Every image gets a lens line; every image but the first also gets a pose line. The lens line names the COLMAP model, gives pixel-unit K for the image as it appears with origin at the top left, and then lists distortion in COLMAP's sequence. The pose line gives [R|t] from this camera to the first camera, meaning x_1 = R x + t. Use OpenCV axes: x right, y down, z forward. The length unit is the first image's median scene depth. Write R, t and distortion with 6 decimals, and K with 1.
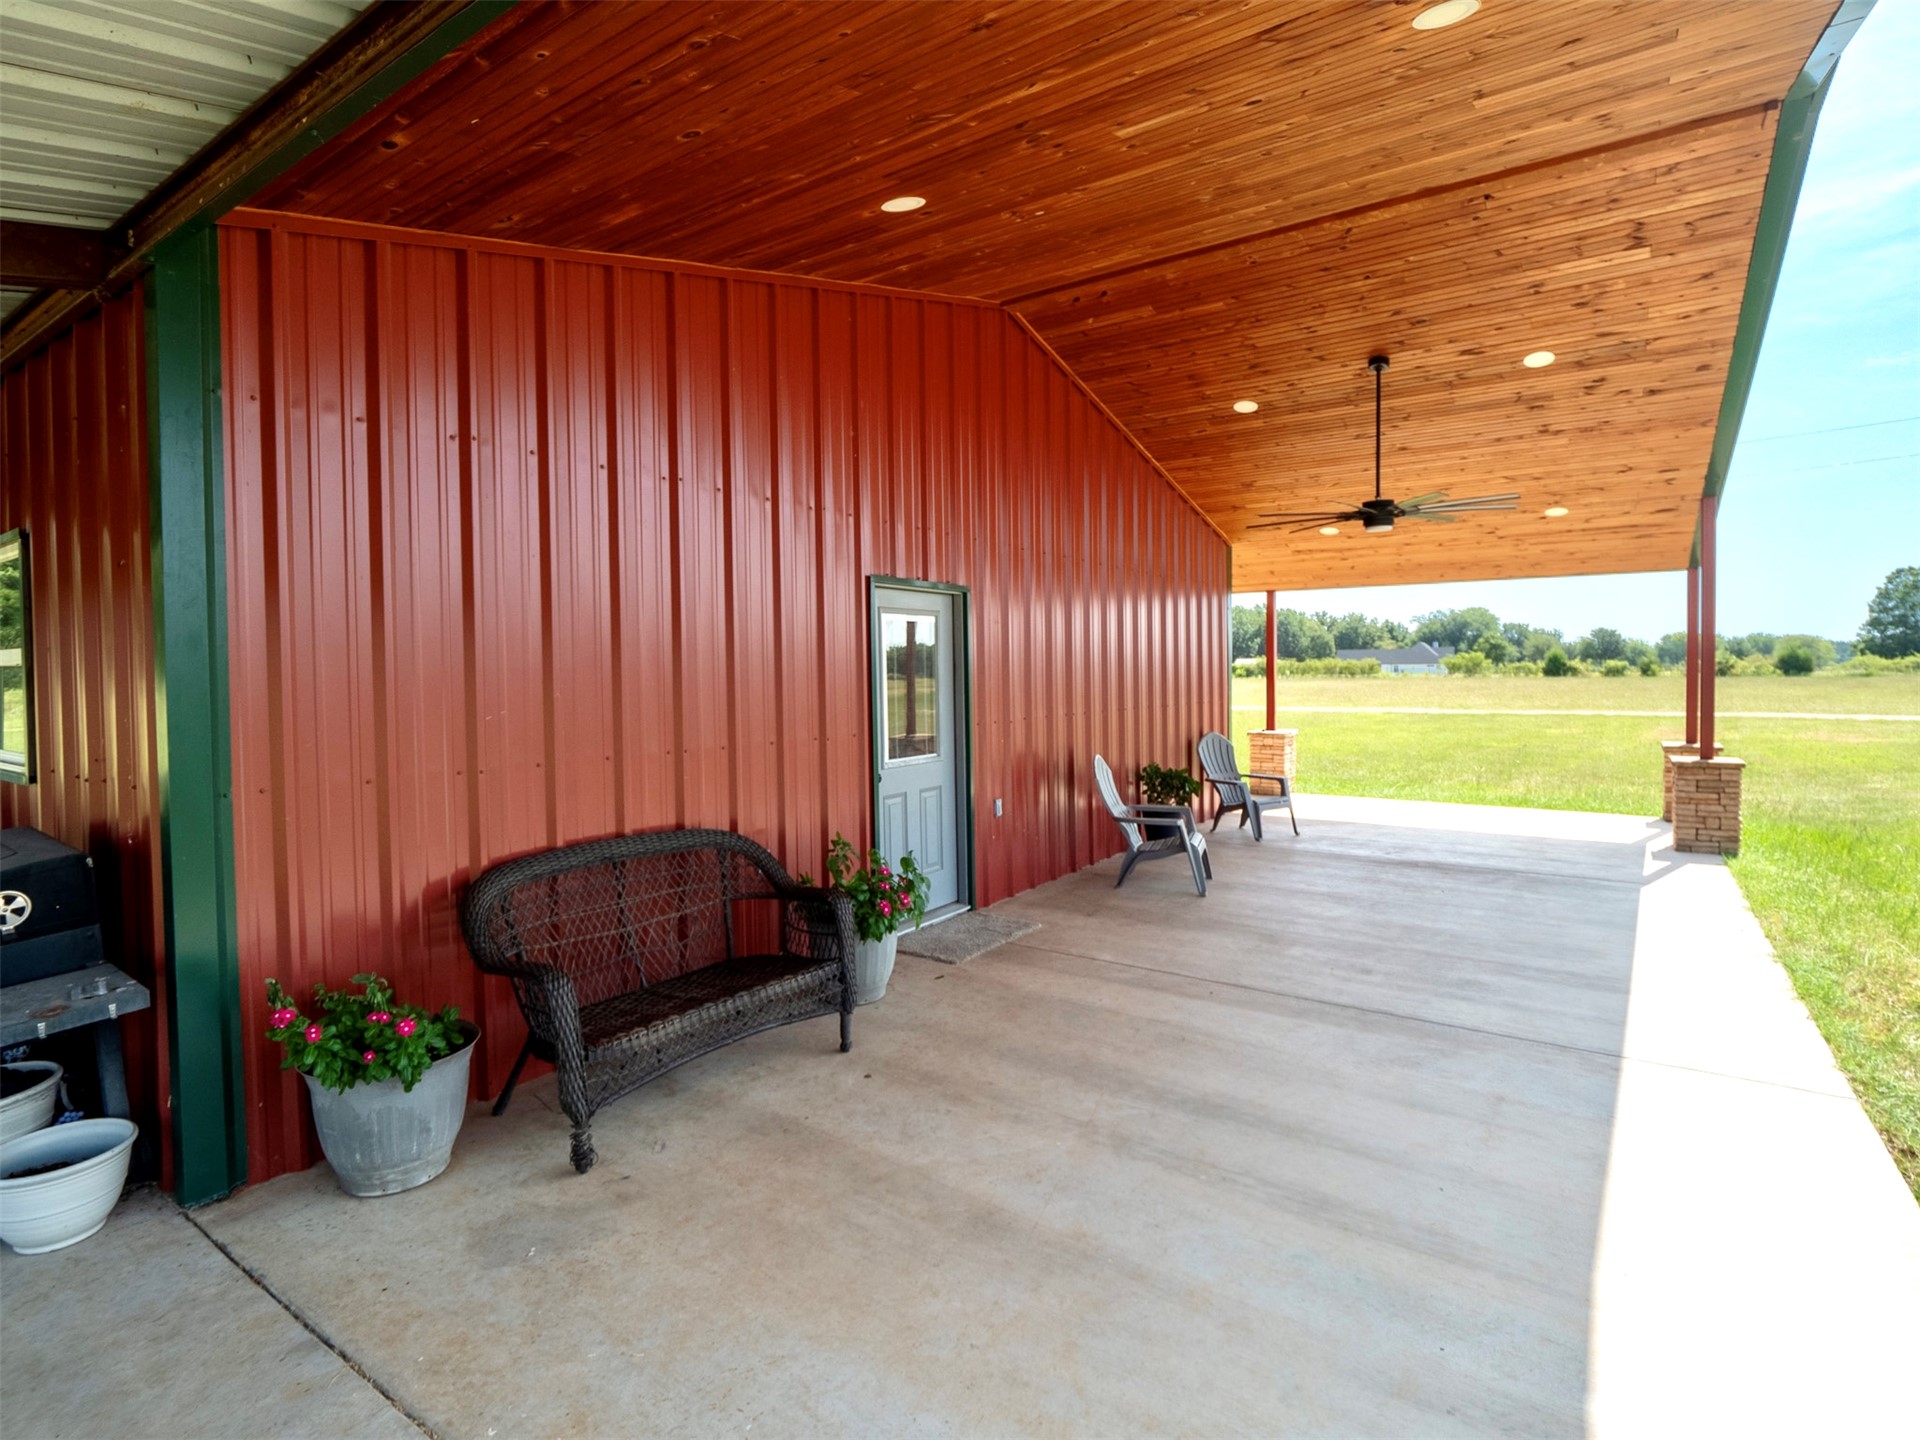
lens RADIAL K [[963.2, 0, 952.3], [0, 963.2, 711.2], [0, 0, 1]] dist [-0.017901, 0.000314]
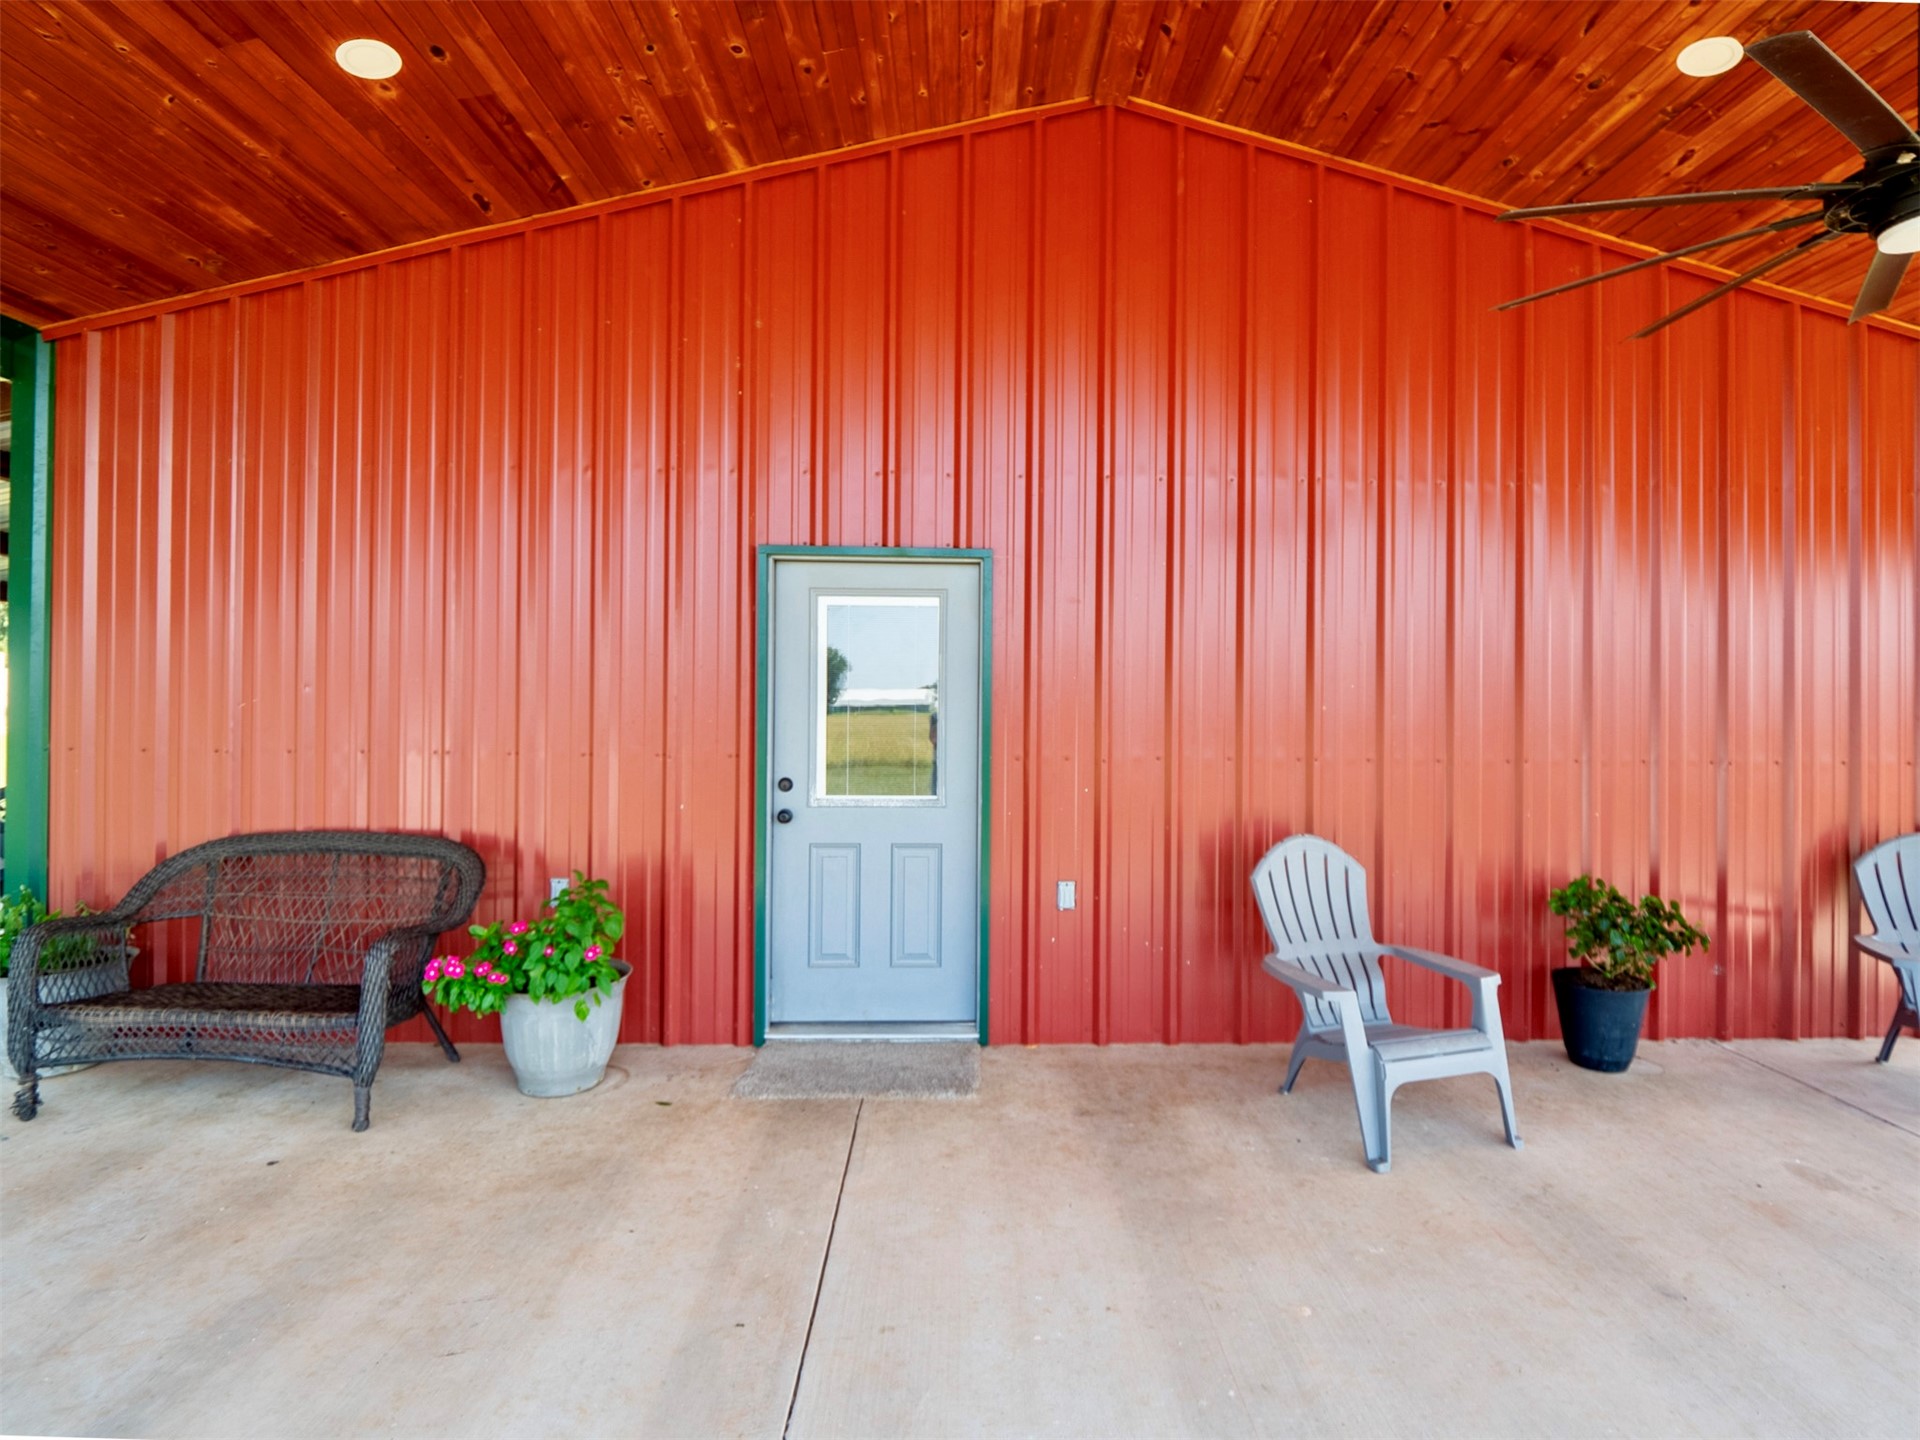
lens RADIAL K [[963.2, 0, 965.6], [0, 963.2, 708.1], [0, 0, 1]] dist [-0.017901, 0.000314]
pose [[0.585813, 0.024335, -0.810081, 0.632457], [-0.051075, 0.998671, -0.006935, -0.017629], [0.808835, 0.045438, 0.586277, 0.701699]]
